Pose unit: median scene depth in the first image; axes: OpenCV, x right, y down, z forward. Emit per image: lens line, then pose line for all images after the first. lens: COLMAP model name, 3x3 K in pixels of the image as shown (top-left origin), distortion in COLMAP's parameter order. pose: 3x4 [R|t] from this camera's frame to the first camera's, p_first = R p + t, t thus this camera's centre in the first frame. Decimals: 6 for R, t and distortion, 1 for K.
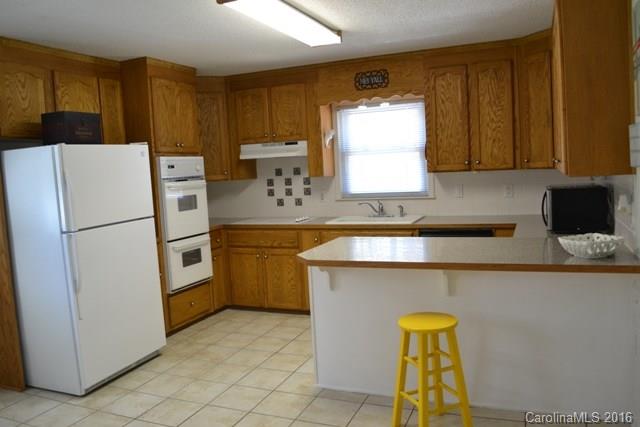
lens RADIAL K [[518.3, 0, 320.0], [0, 518.3, 213.5], [0, 0, 1]] dist [-0.082743, 0.003416]
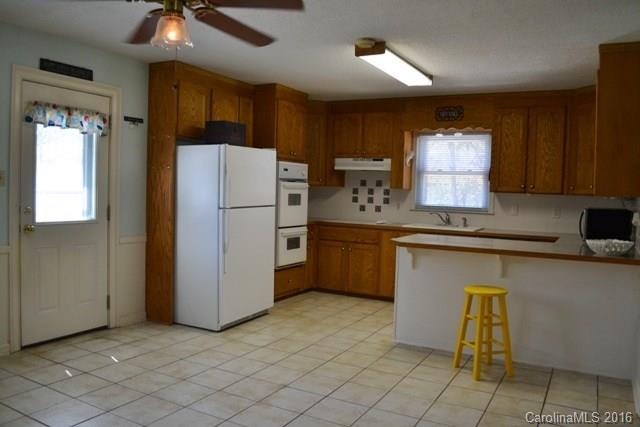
lens RADIAL K [[518.3, 0, 320.0], [0, 518.3, 213.5], [0, 0, 1]] dist [-0.082743, 0.003416]
pose [[0.991411, 0.087686, -0.097030, -0.073349], [-0.091530, 0.995155, -0.035897, 0.056148], [0.093413, 0.044470, 0.994634, -0.267054]]
